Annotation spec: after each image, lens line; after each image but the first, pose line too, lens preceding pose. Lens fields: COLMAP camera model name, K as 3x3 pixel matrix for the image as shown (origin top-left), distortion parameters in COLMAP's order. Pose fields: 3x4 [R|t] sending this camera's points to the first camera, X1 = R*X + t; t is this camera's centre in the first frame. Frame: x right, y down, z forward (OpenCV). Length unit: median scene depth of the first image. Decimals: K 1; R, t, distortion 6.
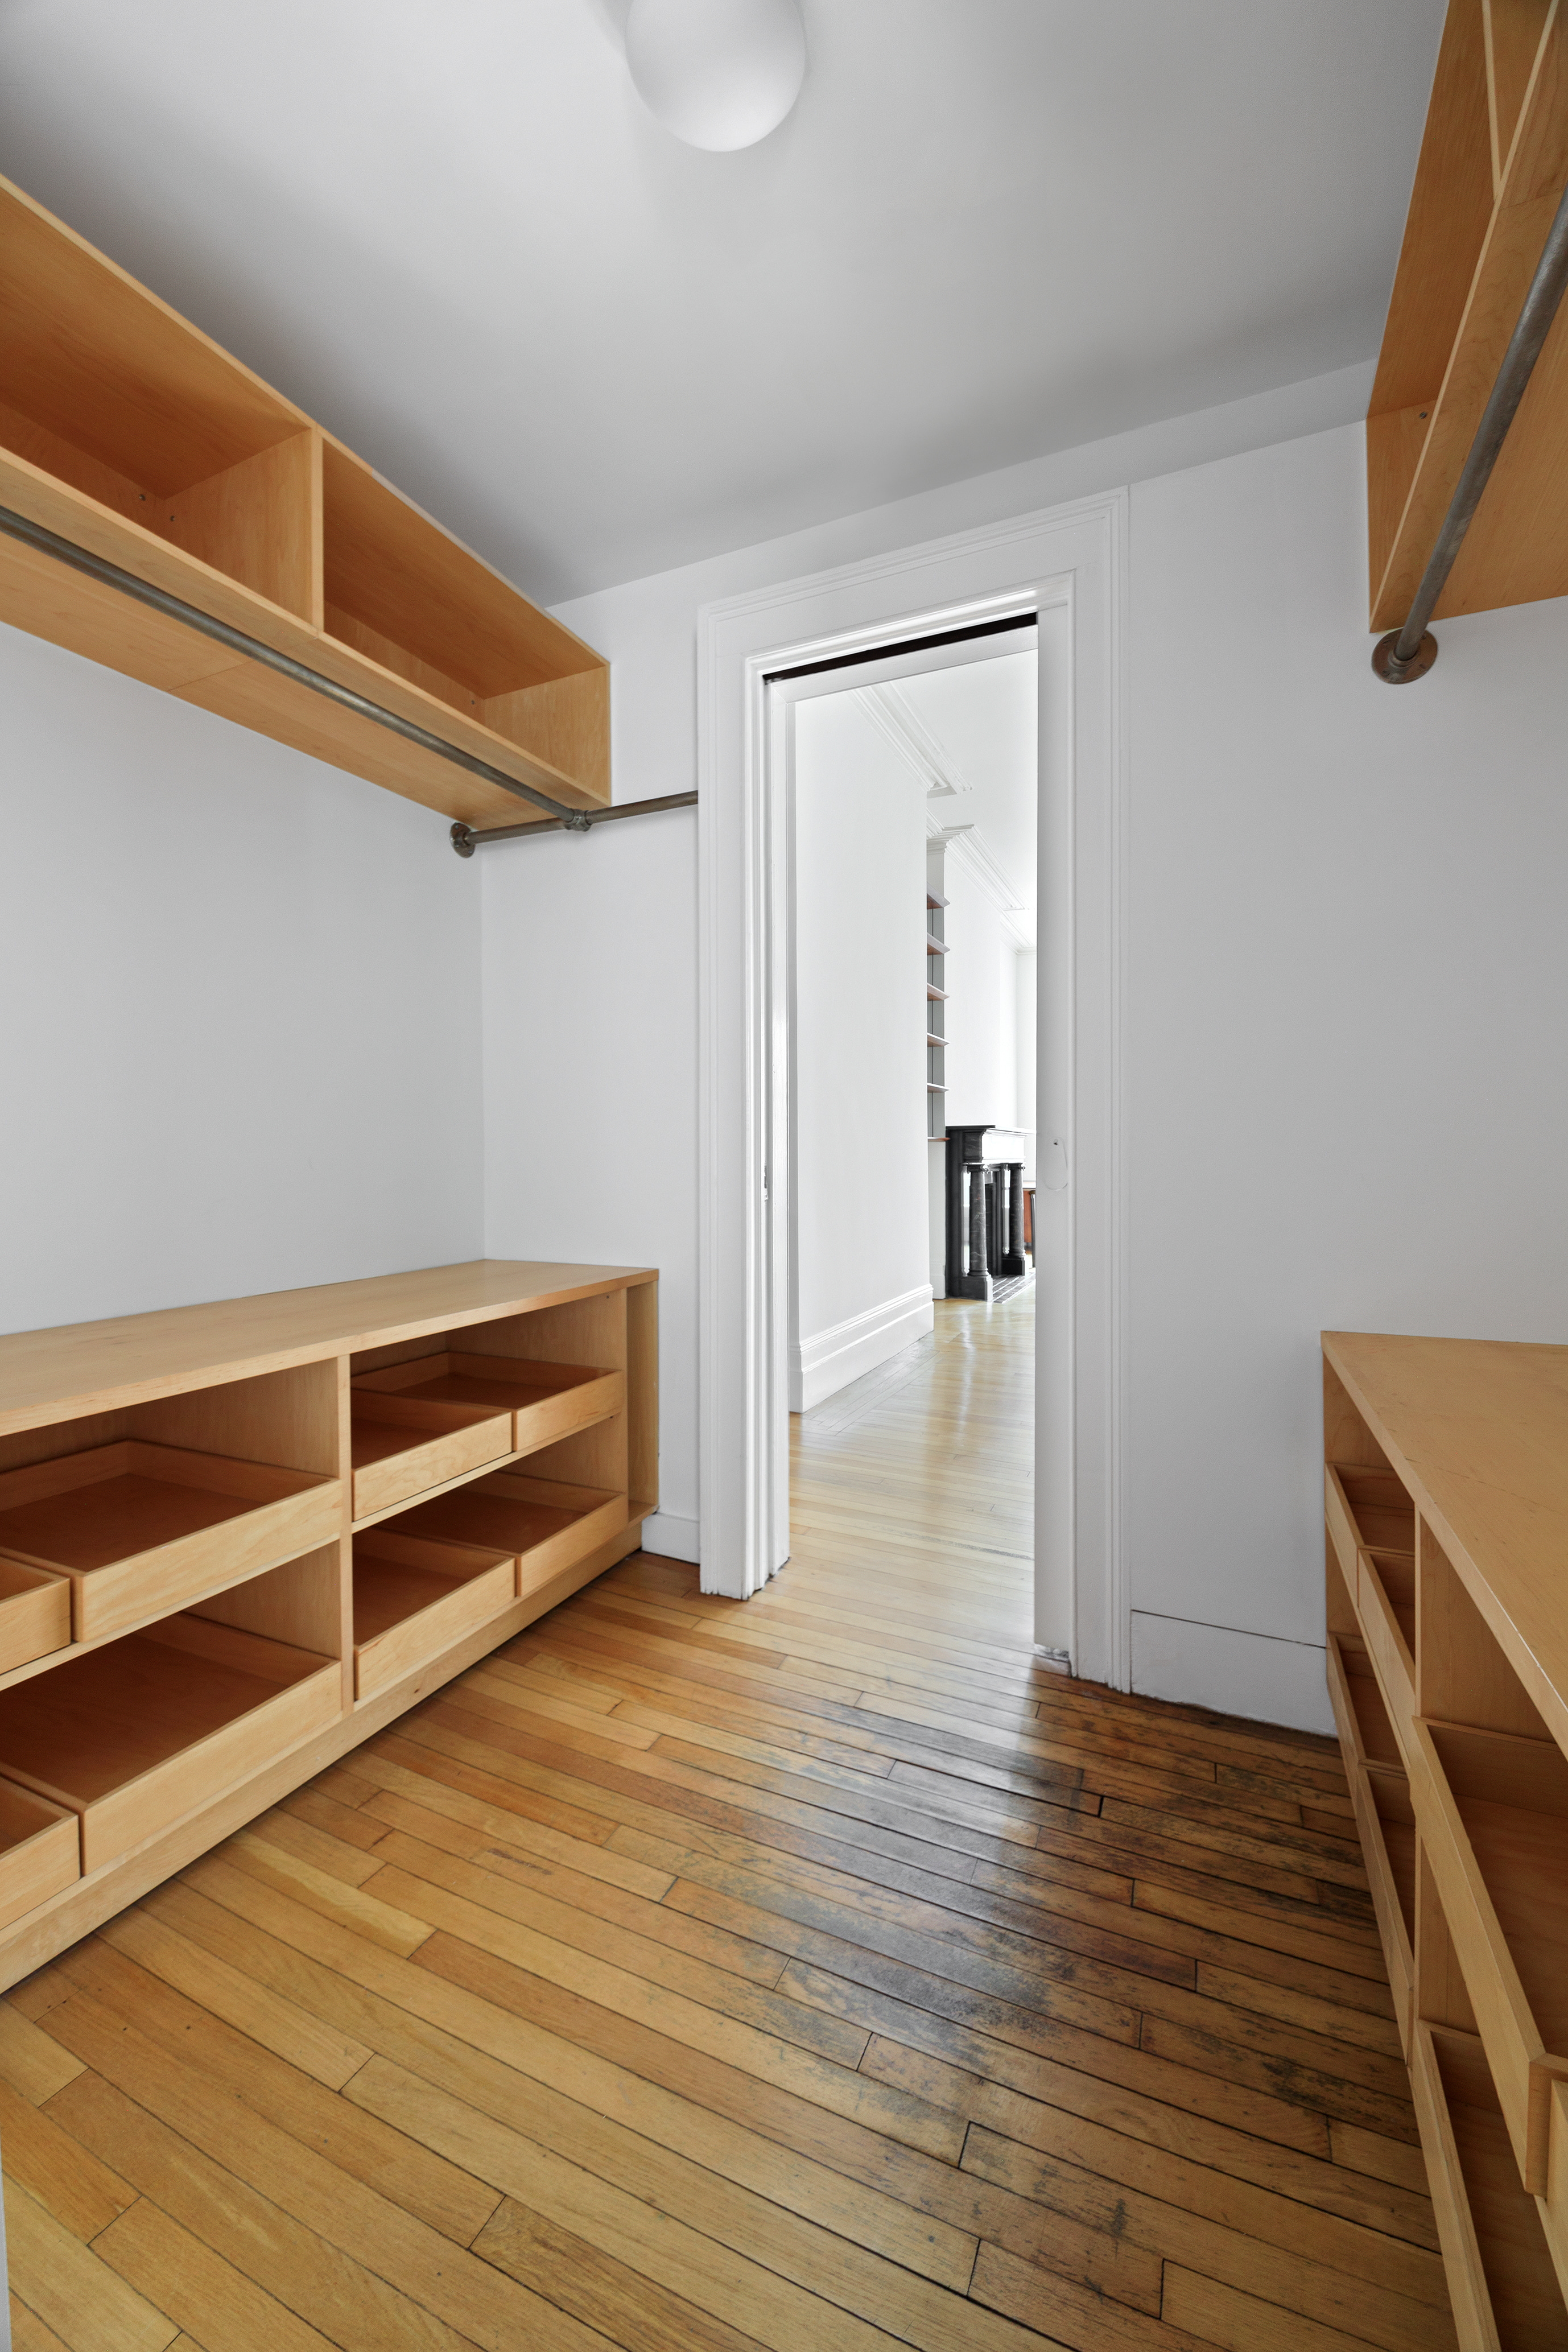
lens RADIAL K [[927.5, 0, 784.4], [0, 927.5, 1160.4], [0, 0, 1]] dist [-0.000607, -0.000013]
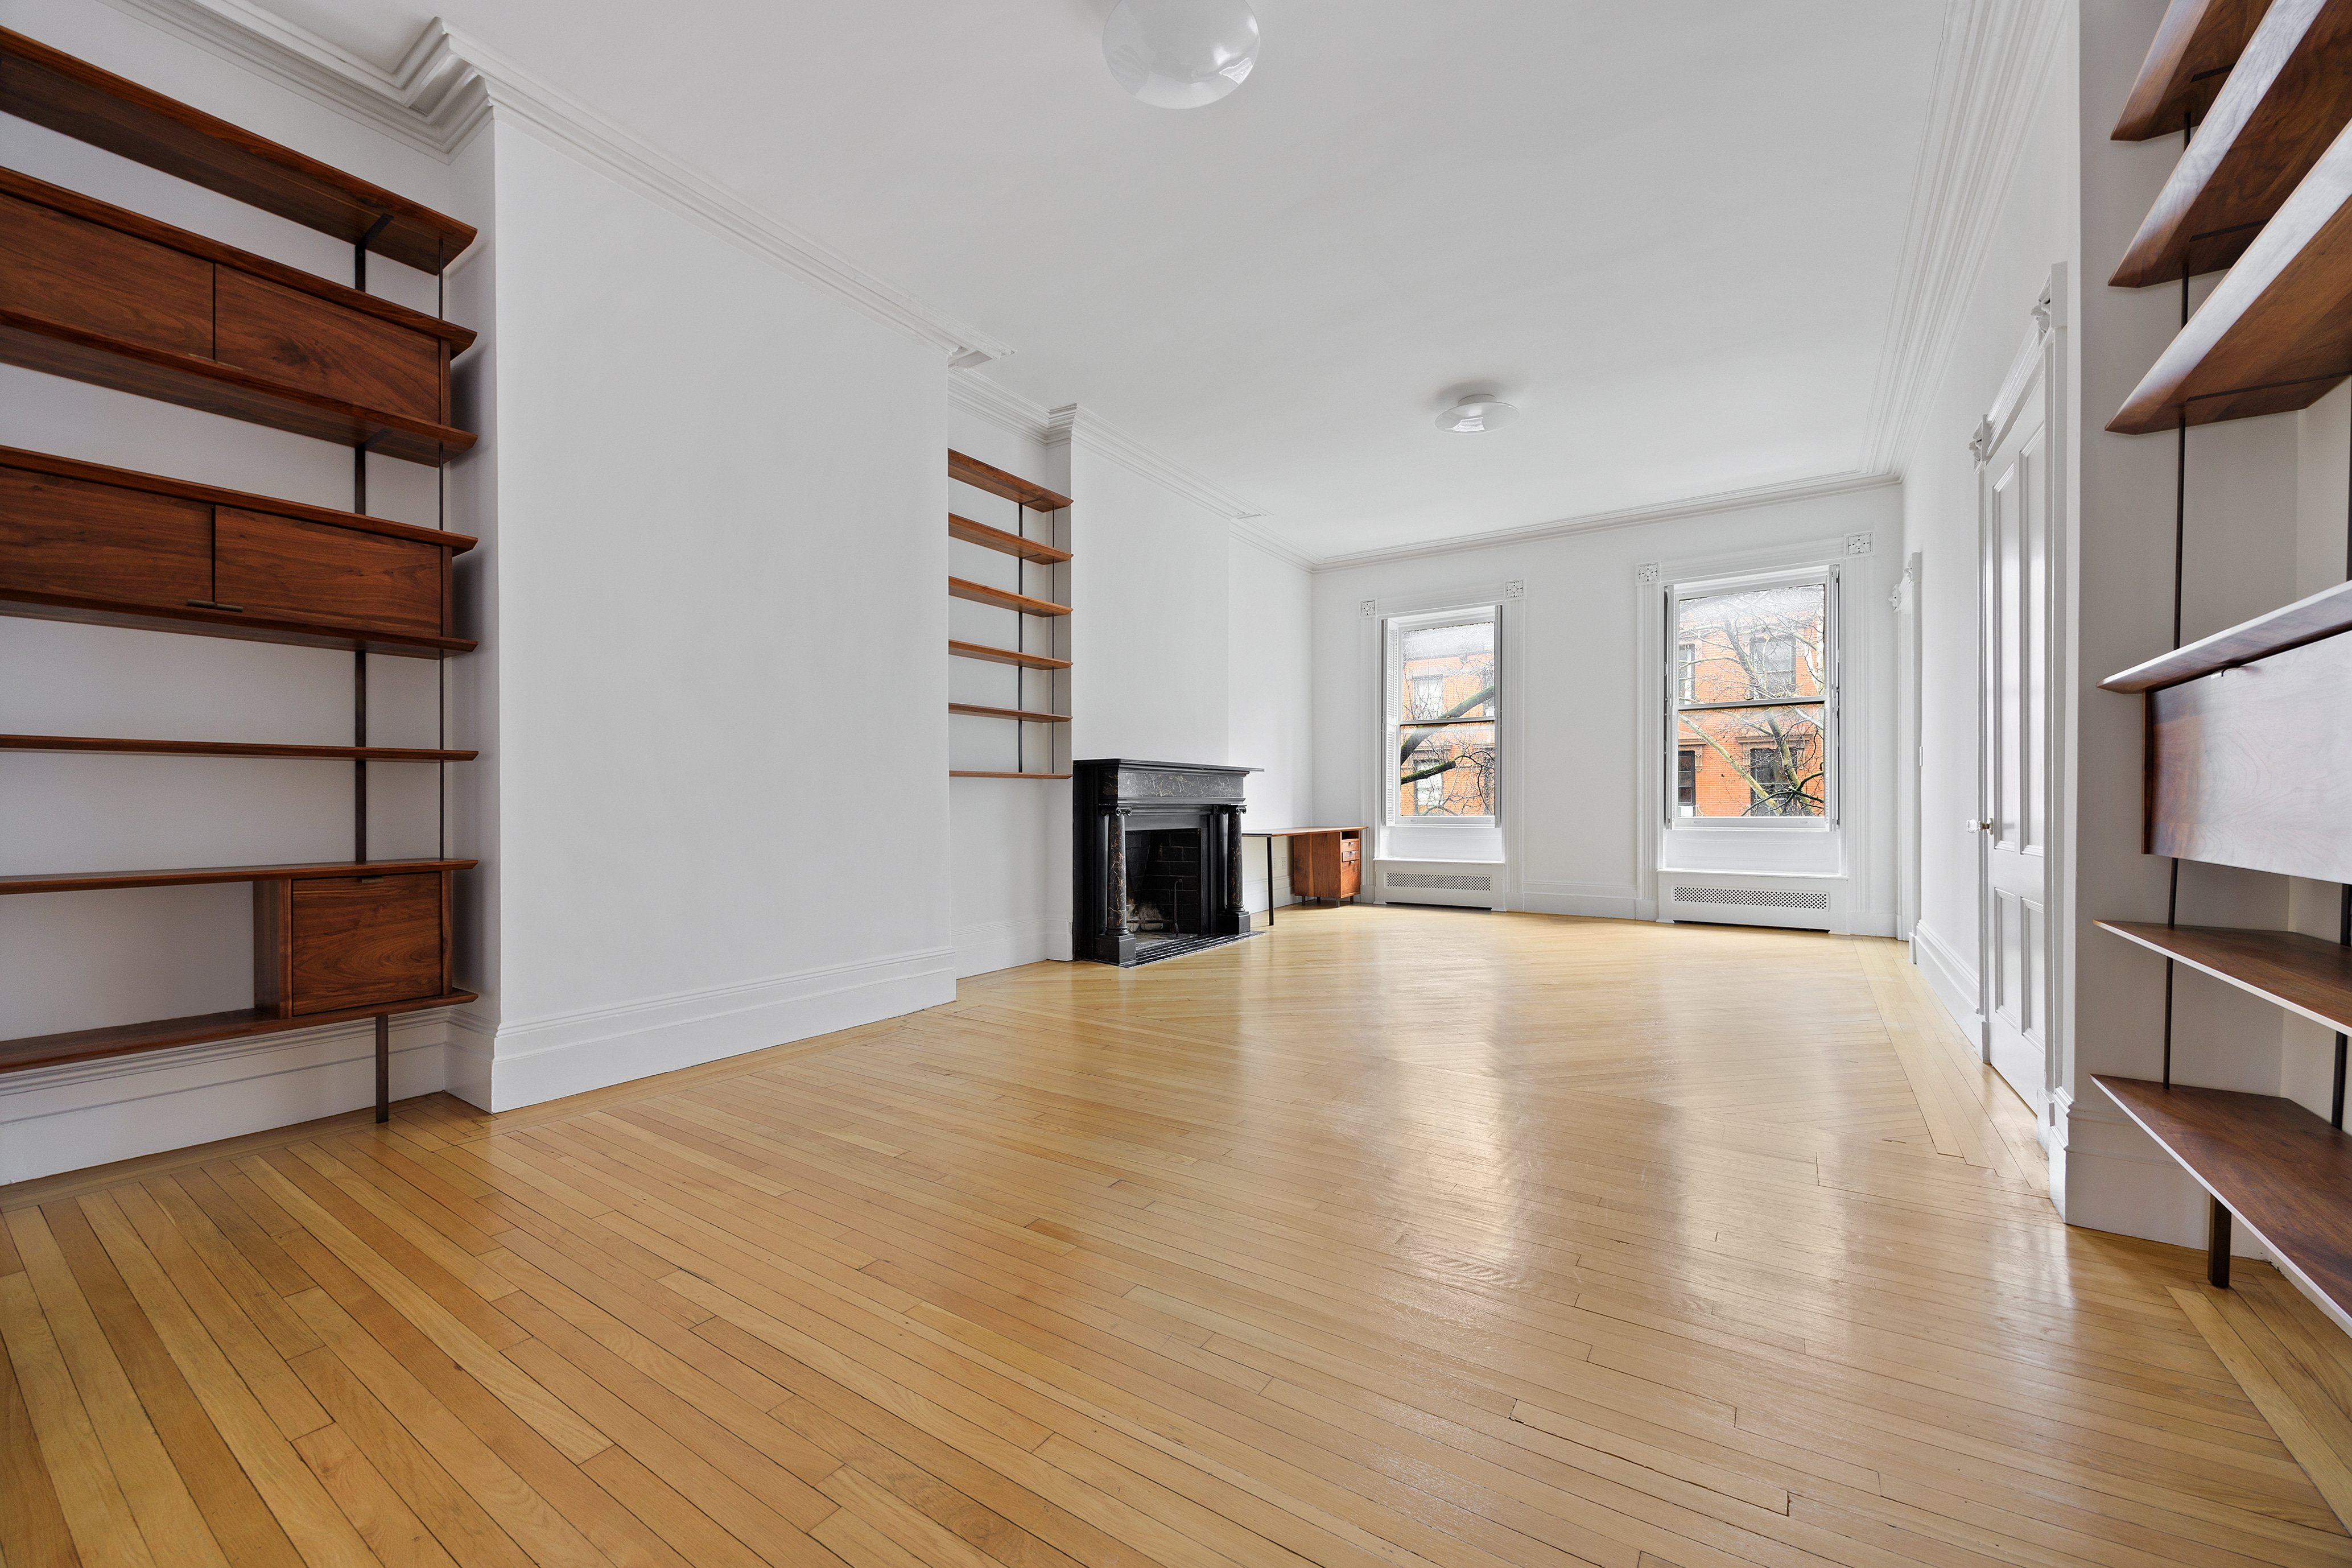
lens RADIAL K [[927.5, 0, 1169.2], [0, 927.5, 800.5], [0, 0, 1]] dist [-0.000607, -0.000013]
pose [[0.986738, 0.003625, -0.162281, 0.399139], [-0.004003, 0.999990, -0.002007, 0.000699], [0.162272, 0.002630, 0.986743, 0.166764]]
